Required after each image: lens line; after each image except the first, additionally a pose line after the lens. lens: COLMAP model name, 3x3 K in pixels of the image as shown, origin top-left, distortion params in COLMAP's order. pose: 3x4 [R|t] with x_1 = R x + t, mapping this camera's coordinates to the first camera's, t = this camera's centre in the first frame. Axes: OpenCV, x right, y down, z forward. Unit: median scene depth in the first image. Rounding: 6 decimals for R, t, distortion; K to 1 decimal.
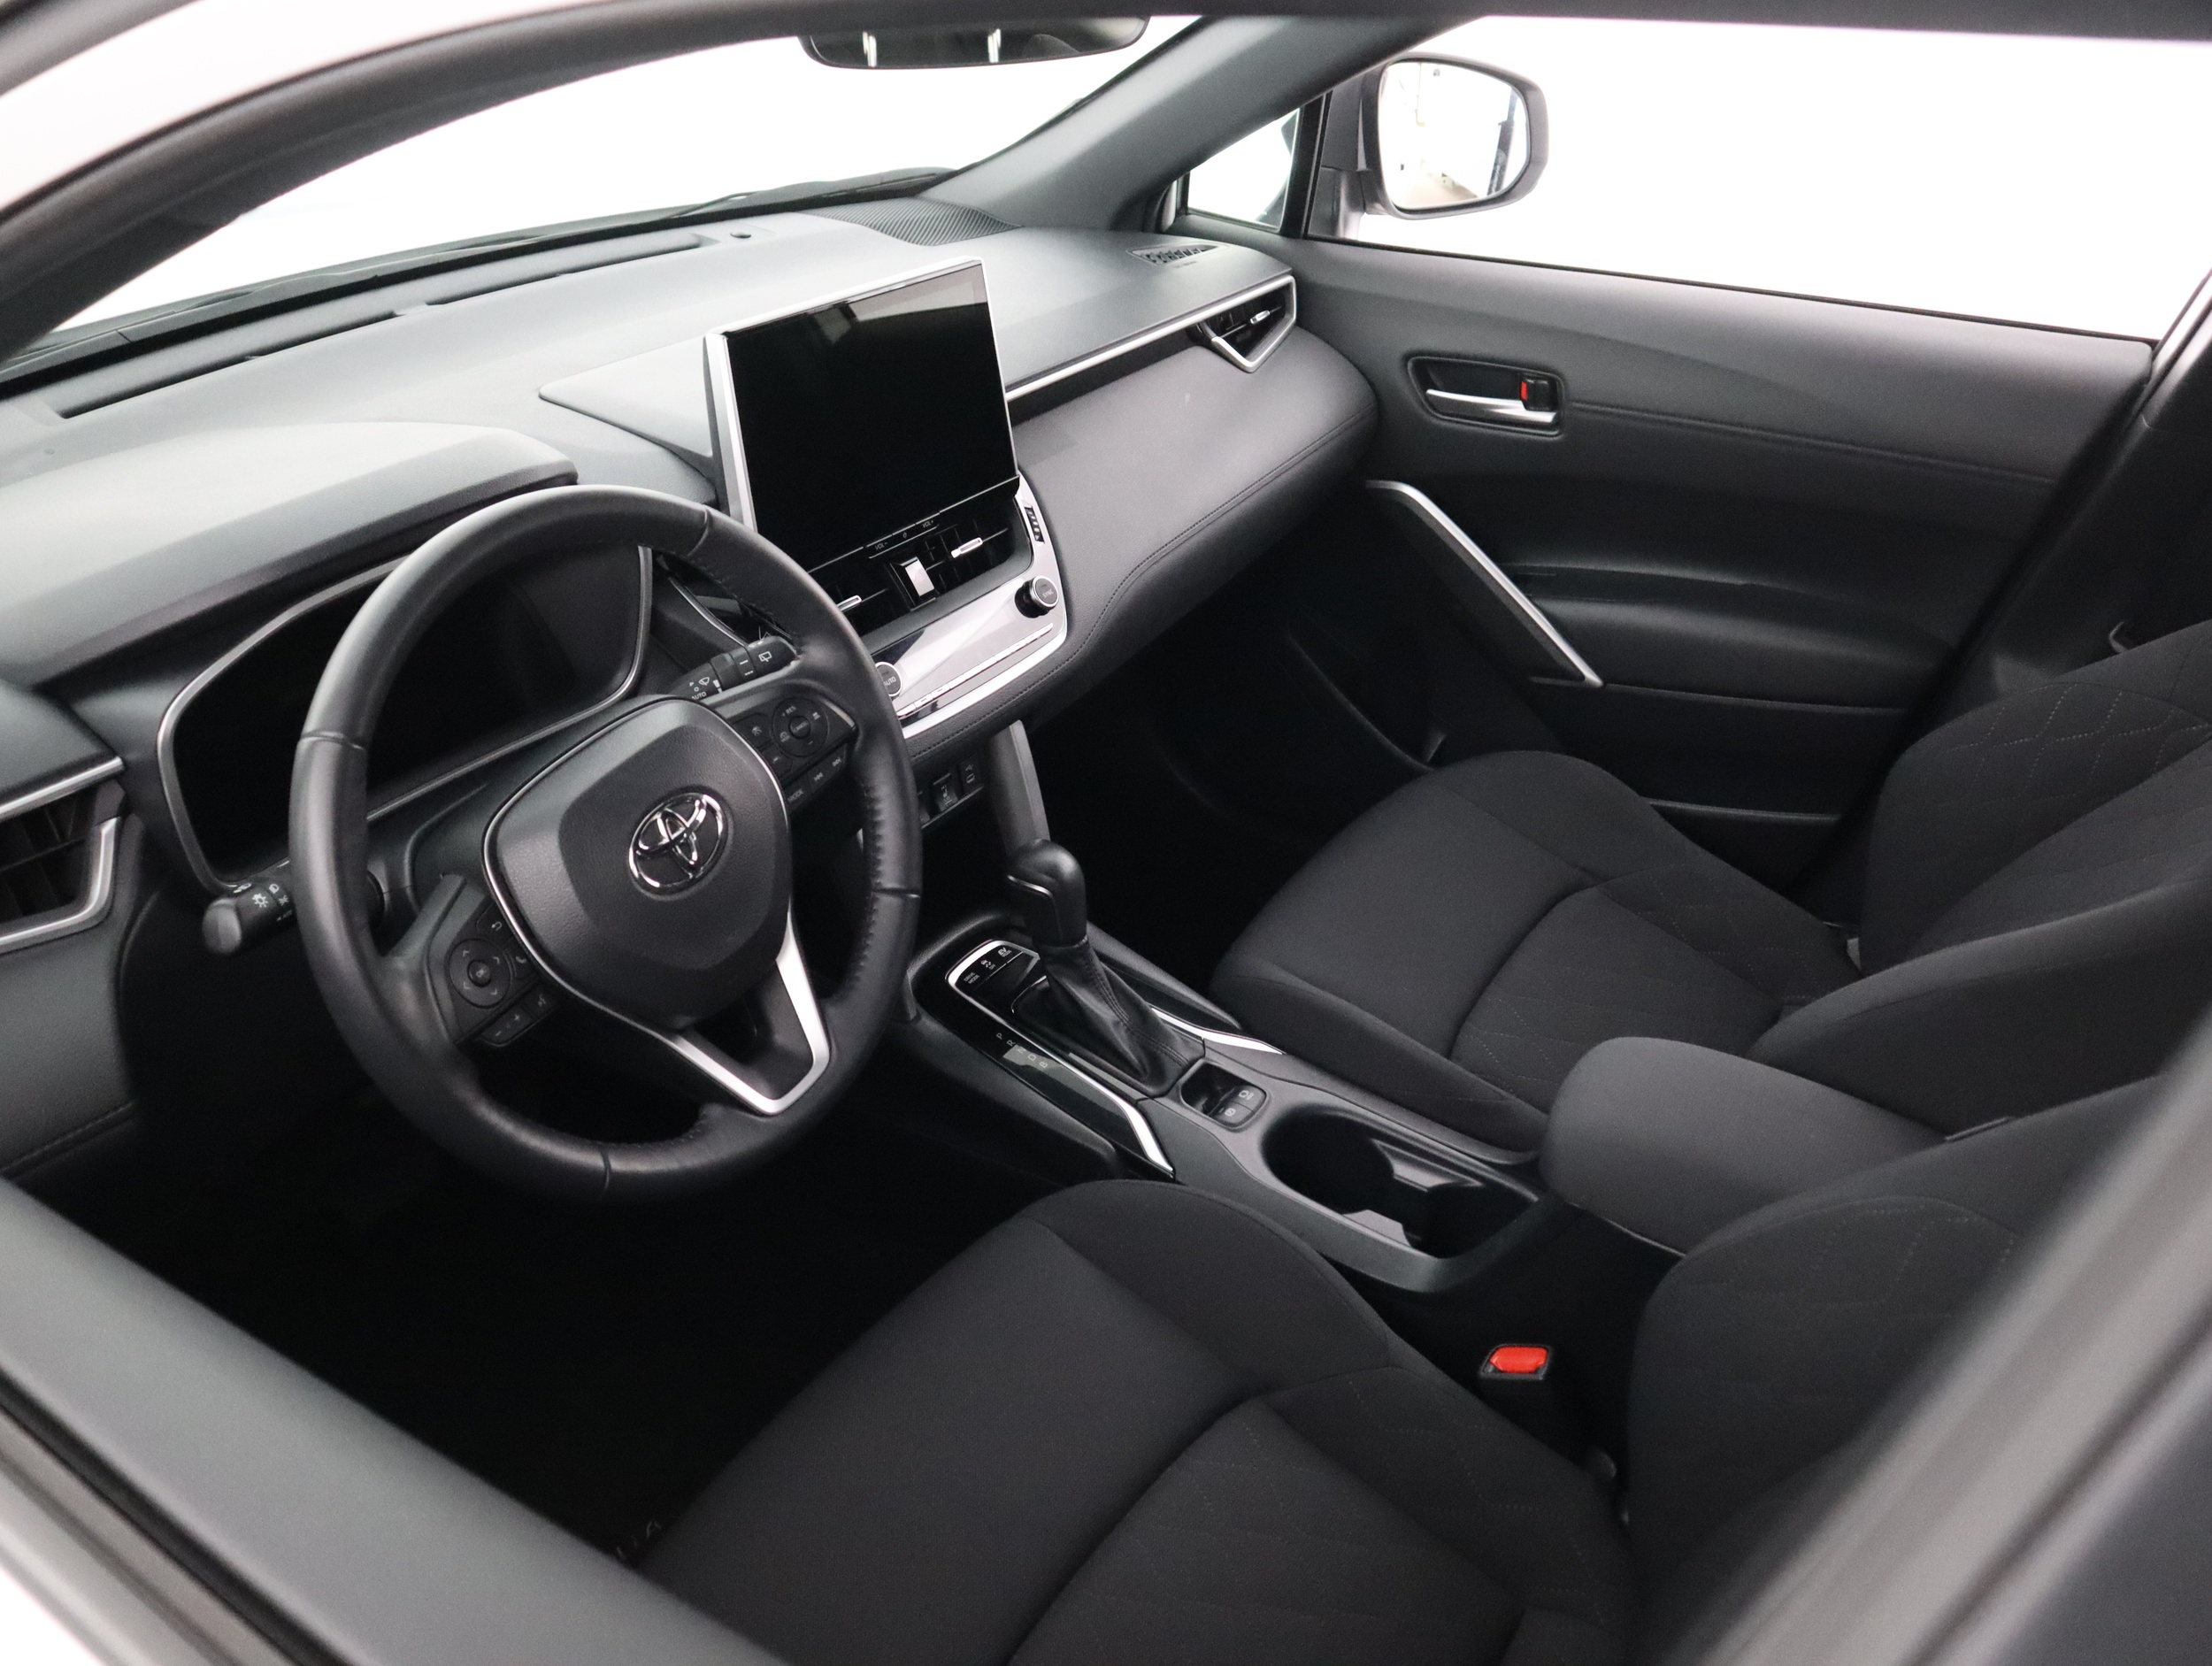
lens RADIAL K [[1498.1, 0, 1119.8], [0, 1498.1, 828.2], [0, 0, 1]] dist [-0.005792, -0.000931]
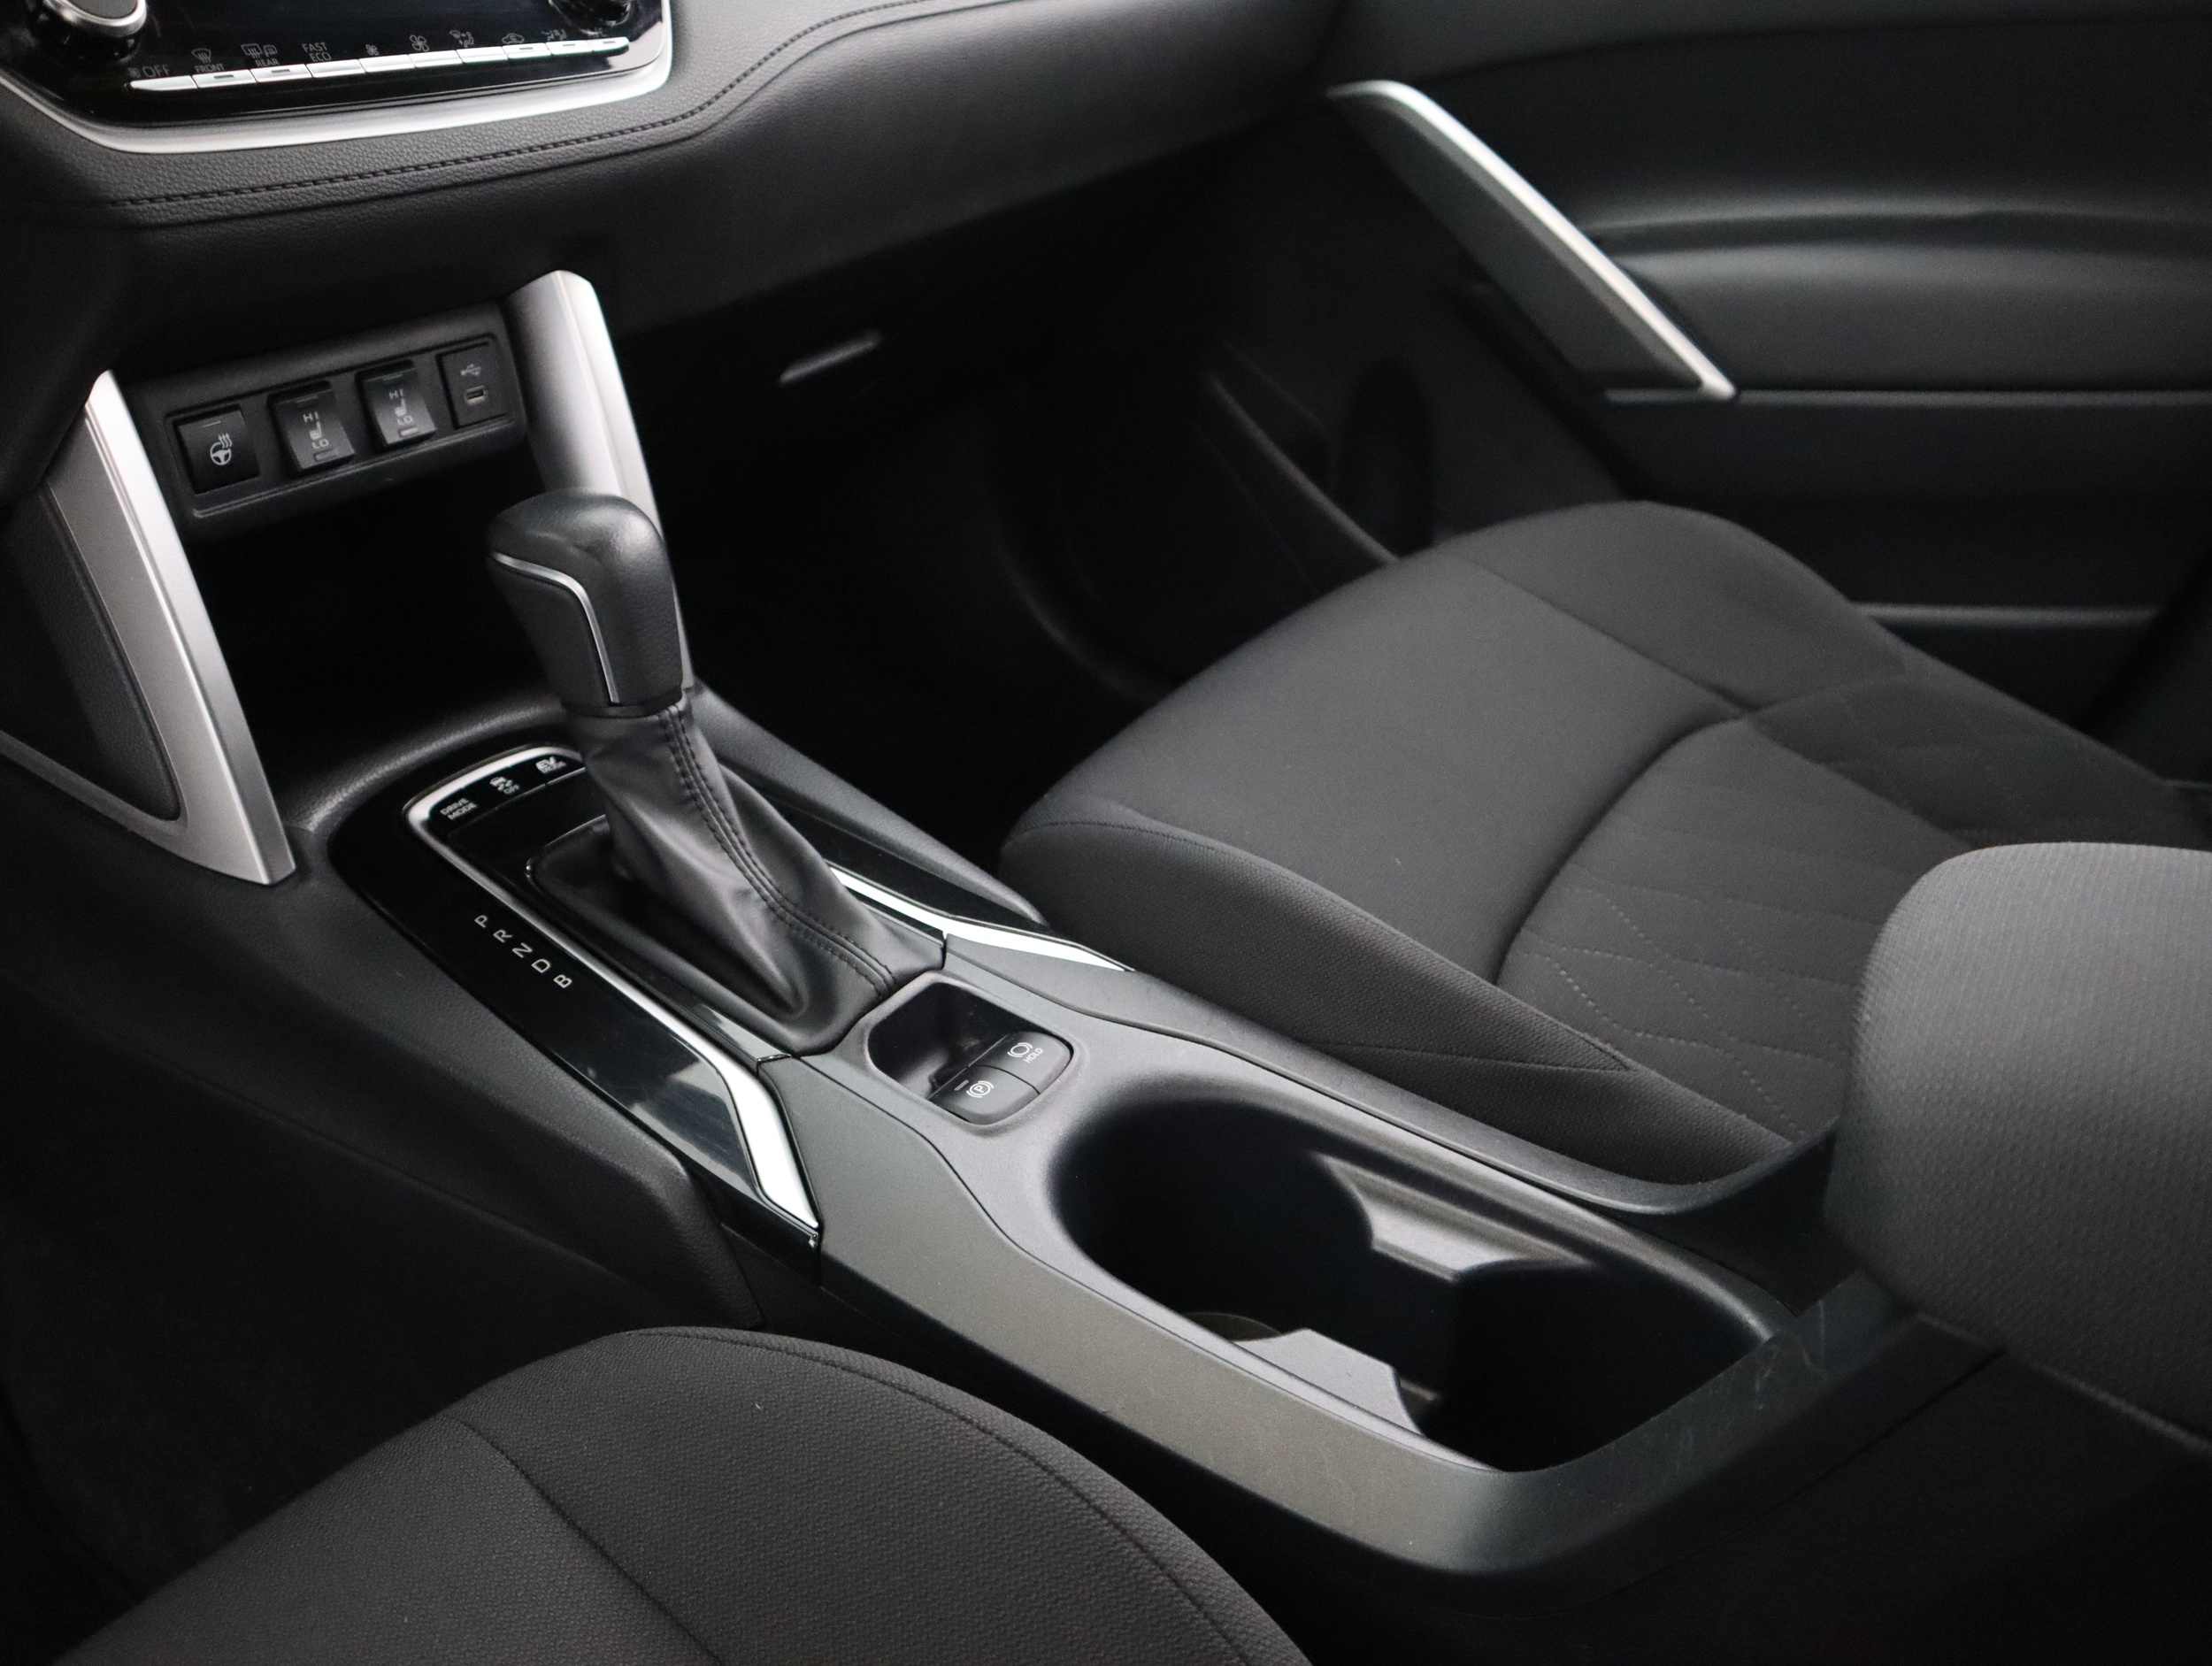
lens RADIAL K [[1578.9, 0, 1094.1], [0, 1578.9, 837.5], [0, 0, 1]] dist [-0.027739, 0.002269]
pose [[0.999995, 0.000040, -0.003179, 0.104076], [-0.000124, 0.999657, -0.026206, 0.127433], [0.003177, 0.026206, 0.999652, 0.543885]]
